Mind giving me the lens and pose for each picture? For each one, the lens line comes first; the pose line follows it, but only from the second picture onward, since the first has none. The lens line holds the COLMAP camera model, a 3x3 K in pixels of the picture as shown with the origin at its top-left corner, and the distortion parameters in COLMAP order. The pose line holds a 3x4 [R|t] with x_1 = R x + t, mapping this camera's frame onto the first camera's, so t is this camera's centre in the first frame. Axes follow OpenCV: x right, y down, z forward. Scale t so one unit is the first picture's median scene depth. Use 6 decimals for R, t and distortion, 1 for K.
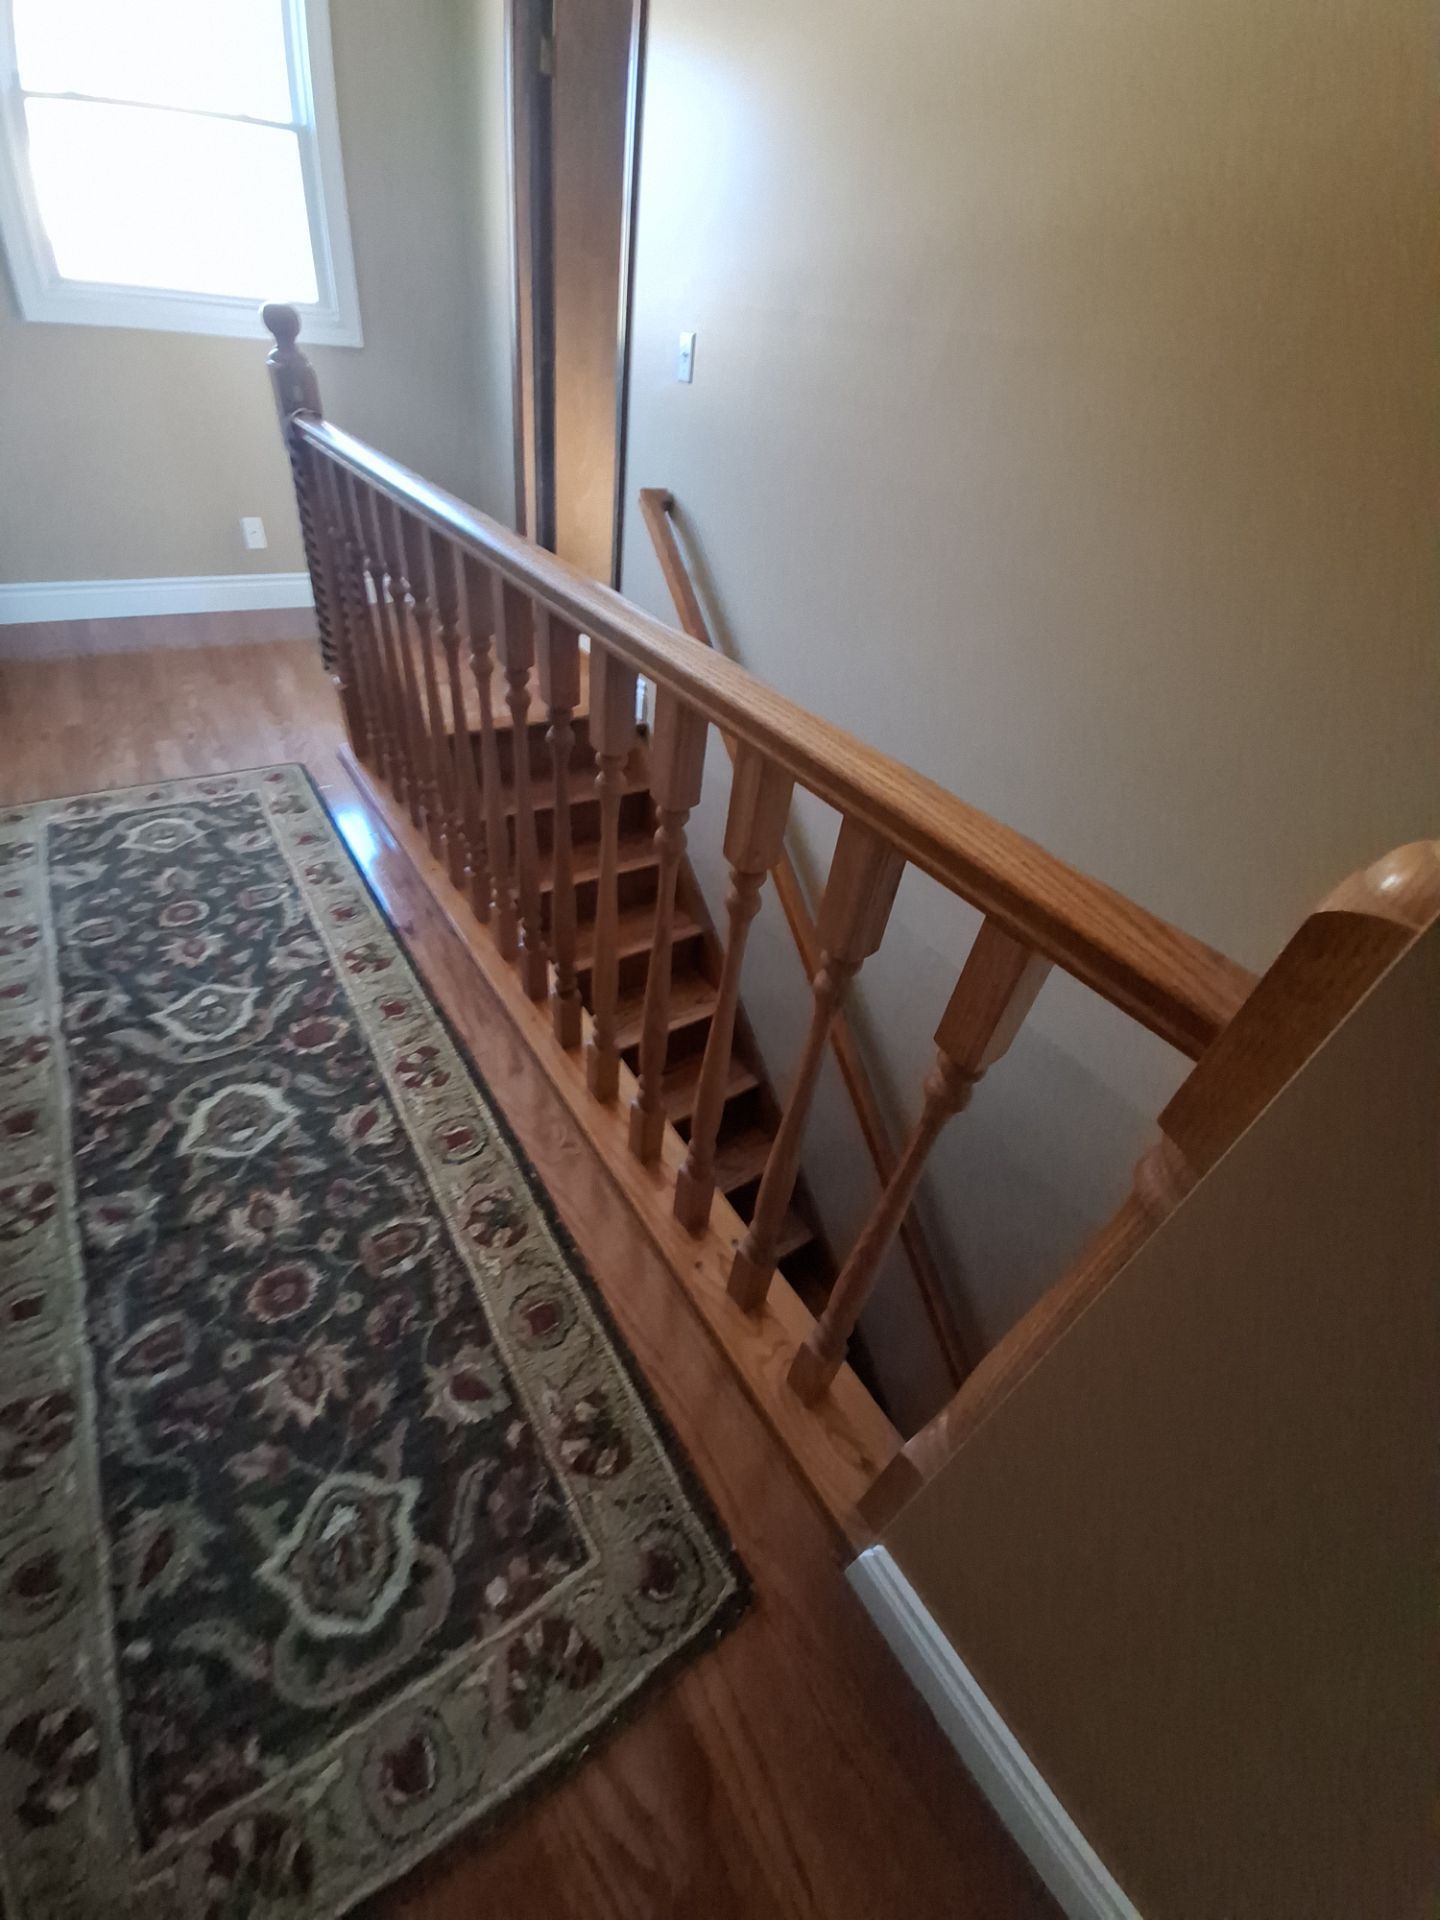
lens RADIAL K [[778.6, 0, 720.0], [0, 778.6, 960.0], [0, 0, 1]] dist [0.001953, -0.012746]
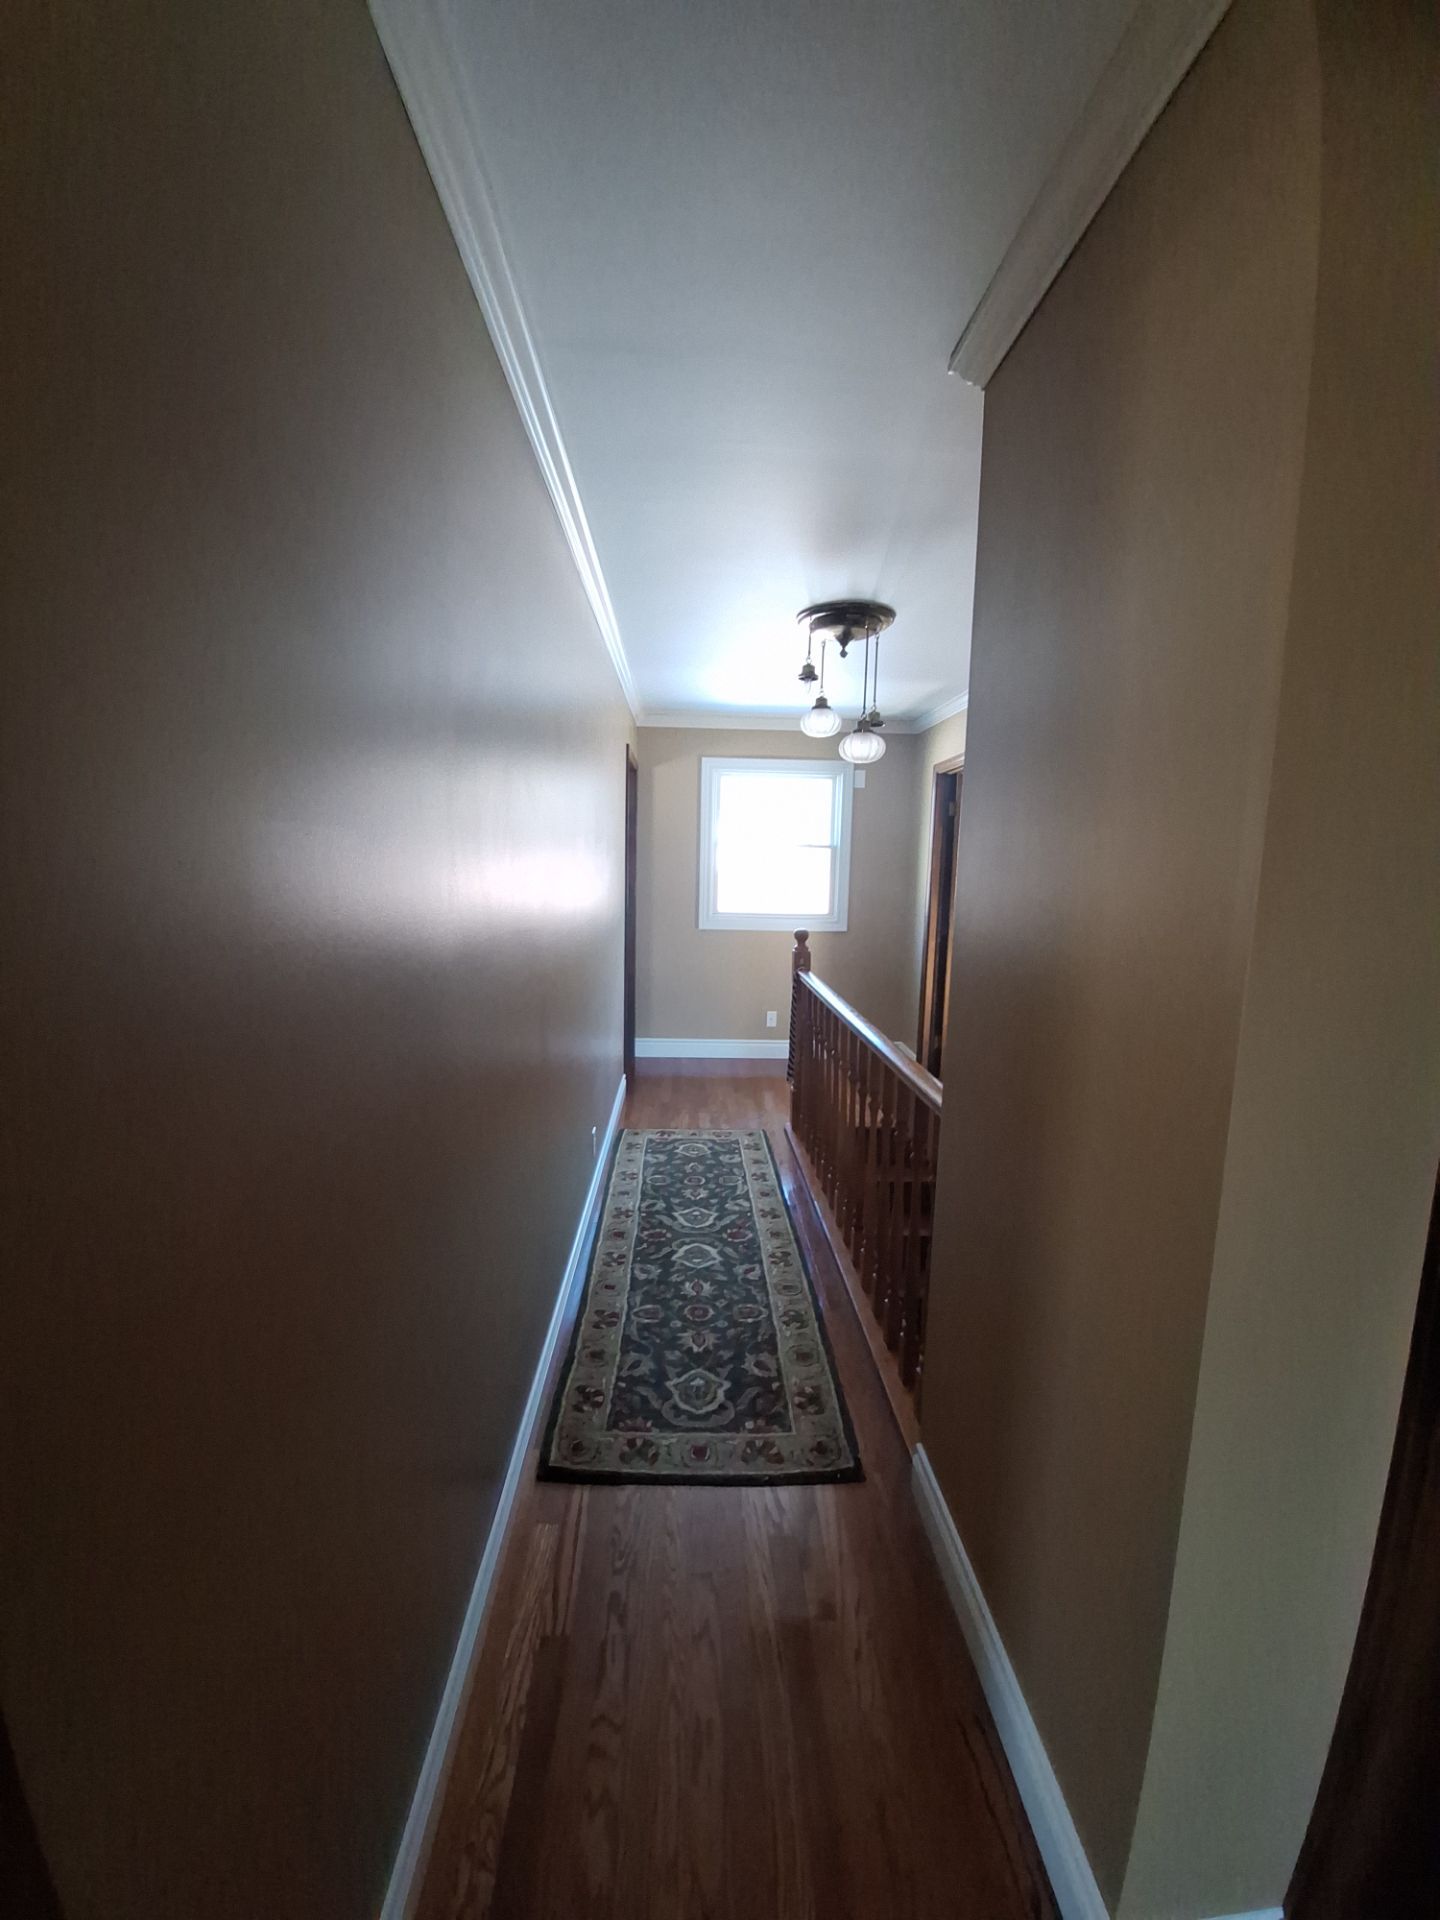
lens RADIAL K [[778.6, 0, 720.0], [0, 778.6, 960.0], [0, 0, 1]] dist [0.001953, -0.012746]
pose [[0.849355, -0.029855, -0.526976, 0.541081], [-0.268498, 0.835133, -0.480065, 0.501726], [0.454428, 0.549237, 0.701309, -0.847248]]
